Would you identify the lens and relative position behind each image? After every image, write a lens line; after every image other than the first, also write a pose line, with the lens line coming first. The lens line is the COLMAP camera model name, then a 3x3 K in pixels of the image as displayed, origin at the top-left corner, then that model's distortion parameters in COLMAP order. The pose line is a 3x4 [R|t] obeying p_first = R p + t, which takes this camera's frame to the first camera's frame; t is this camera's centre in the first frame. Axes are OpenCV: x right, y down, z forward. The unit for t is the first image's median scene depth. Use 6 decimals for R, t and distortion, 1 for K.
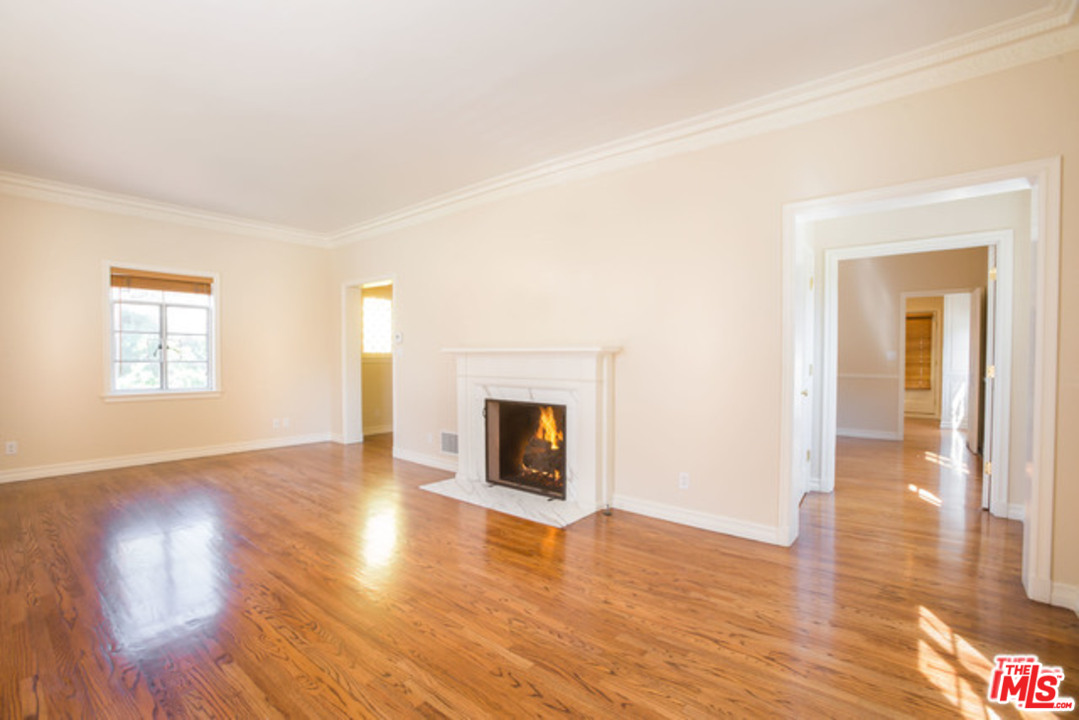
lens RADIAL K [[494.0, 0, 533.1], [0, 494.0, 360.1], [0, 0, 1]] dist [-0.041422, 0.002691]
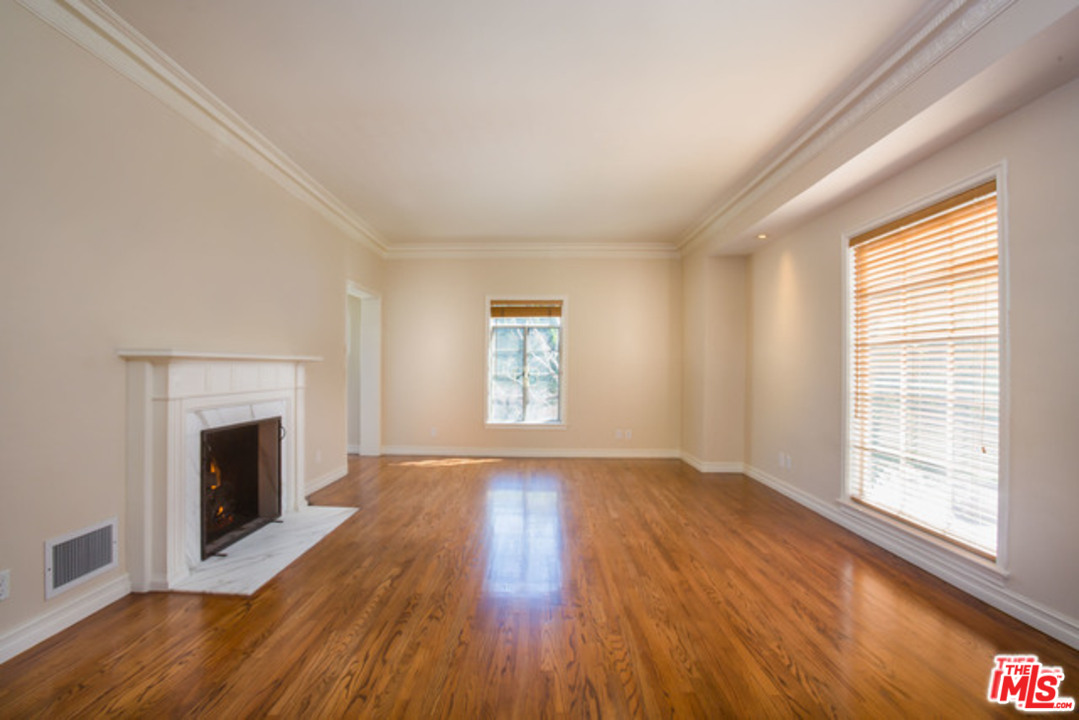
lens RADIAL K [[481.3, 0, 534.9], [0, 481.3, 364.6], [0, 0, 1]] dist [-0.000503, 0.000249]
pose [[-0.635965, -0.001031, 0.771717, -0.907159], [-0.004709, 0.999986, -0.002544, -0.008182], [-0.771703, -0.005252, -0.635961, 1.134825]]
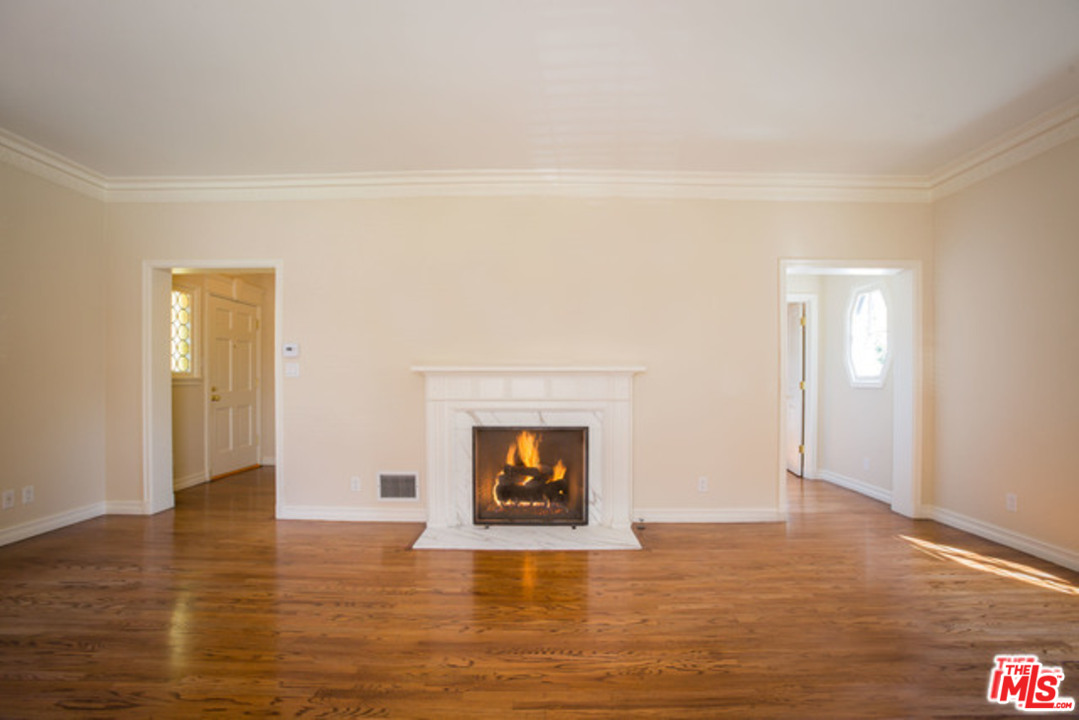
lens RADIAL K [[494.0, 0, 499.0], [0, 494.0, 380.6], [0, 0, 1]] dist [-0.041422, 0.002691]
pose [[0.772299, -0.004488, 0.635243, -0.639673], [0.006866, 0.999976, -0.001283, 0.000751], [-0.635222, 0.005353, 0.772311, 0.338109]]
